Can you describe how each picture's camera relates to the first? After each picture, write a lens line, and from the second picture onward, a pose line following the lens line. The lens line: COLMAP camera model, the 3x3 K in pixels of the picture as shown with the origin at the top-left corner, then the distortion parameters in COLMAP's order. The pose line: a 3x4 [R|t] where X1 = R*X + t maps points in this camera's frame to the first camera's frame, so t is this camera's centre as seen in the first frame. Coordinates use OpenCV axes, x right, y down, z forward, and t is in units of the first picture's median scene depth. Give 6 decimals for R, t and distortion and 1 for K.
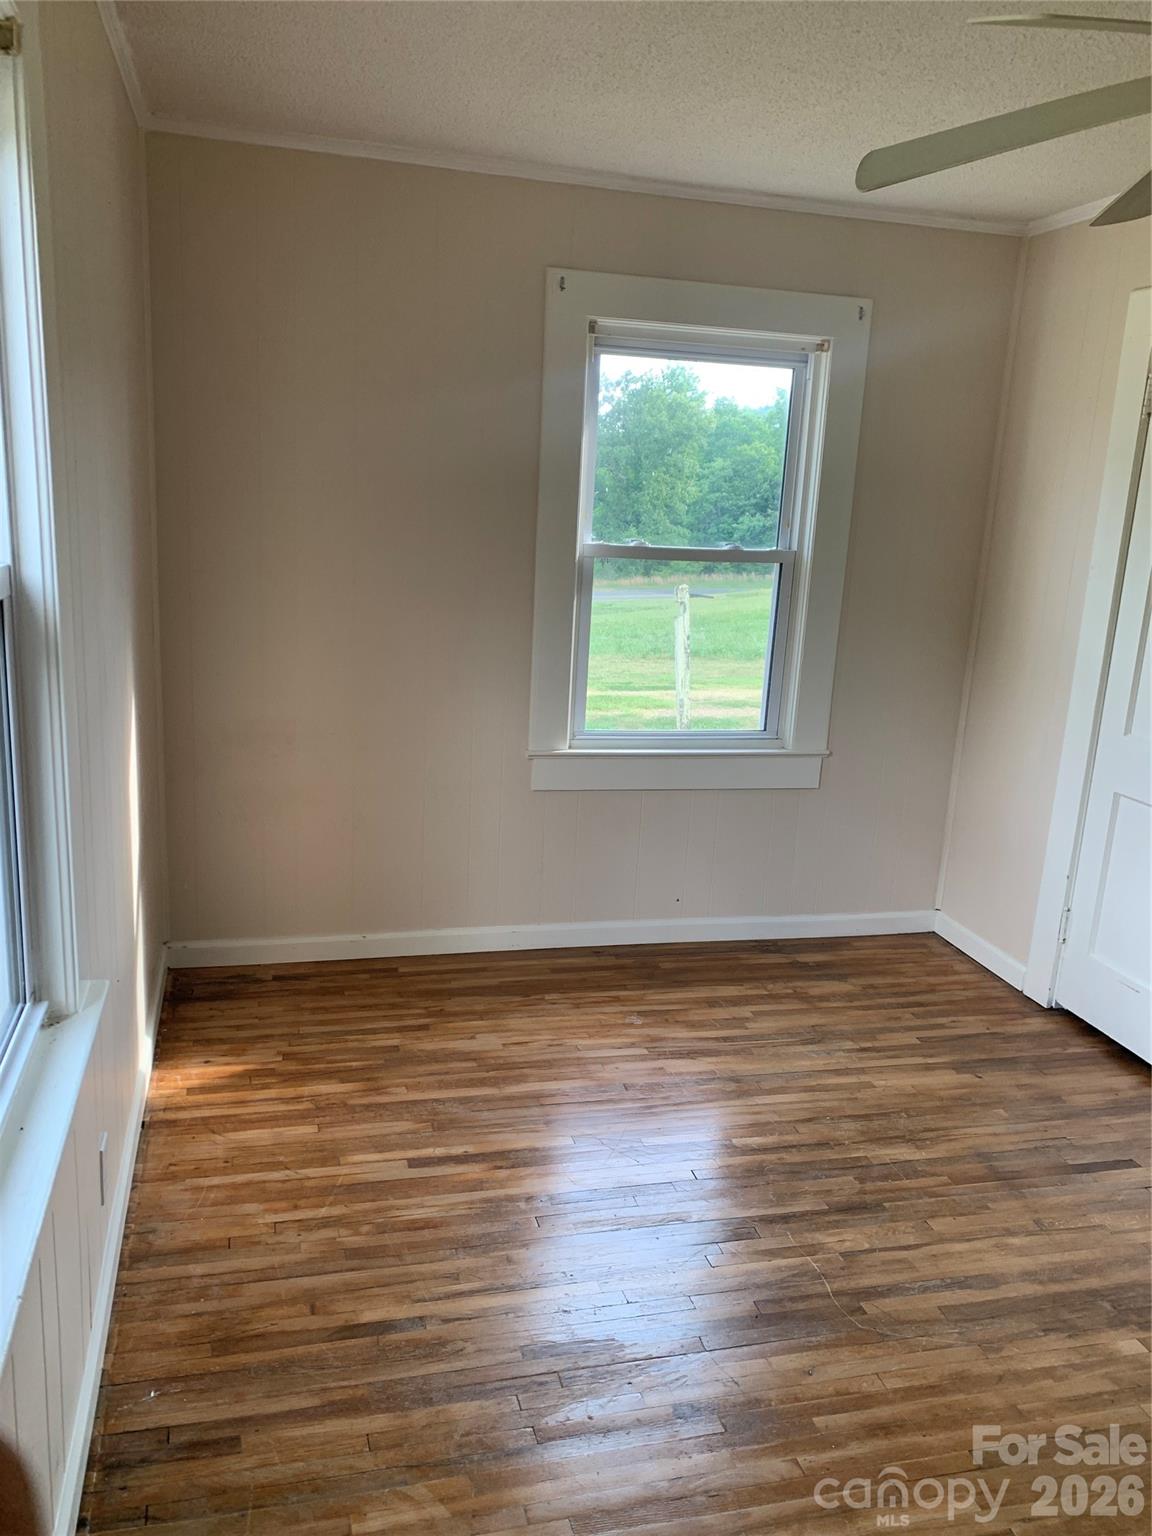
lens RADIAL K [[1180.8, 0, 581.2], [0, 1180.8, 761.7], [0, 0, 1]] dist [0.046601, -0.078737]
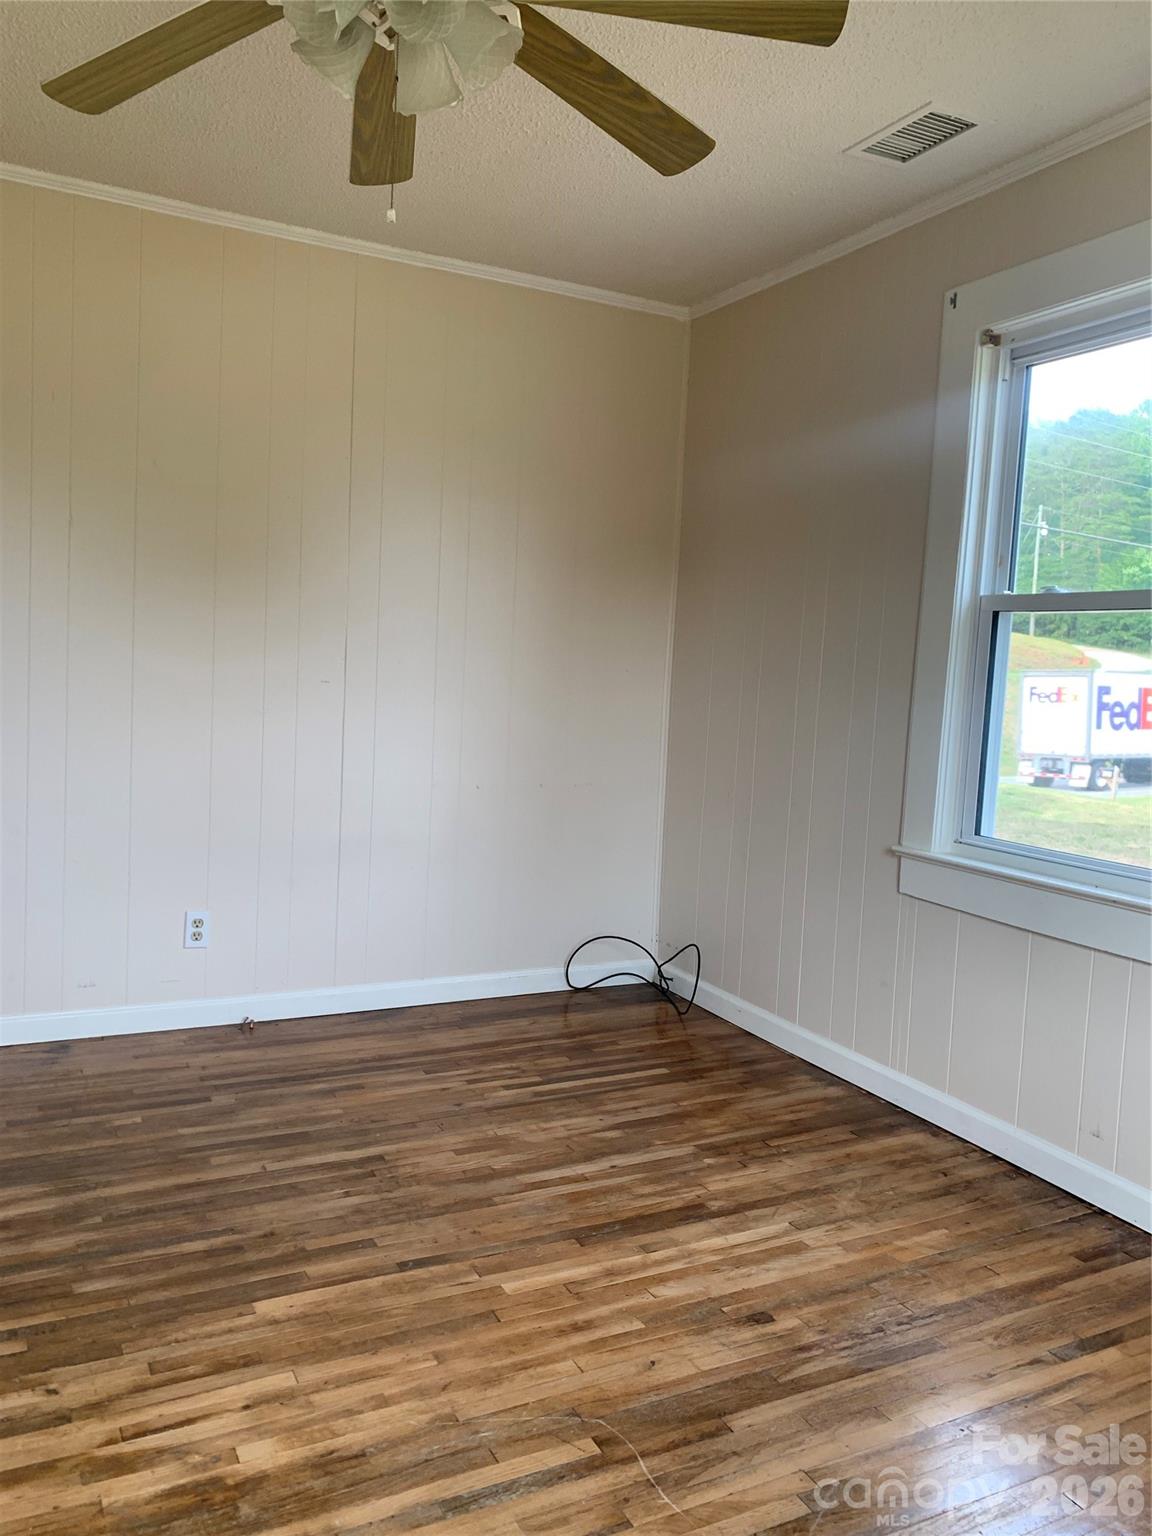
lens RADIAL K [[1180.8, 0, 575.6], [0, 1180.8, 770.0], [0, 0, 1]] dist [0.046601, -0.078737]
pose [[-0.972919, -0.082255, -0.216015, 0.480022], [-0.143565, 0.947466, 0.285829, -0.179151], [0.181156, 0.309101, -0.933616, 1.677069]]
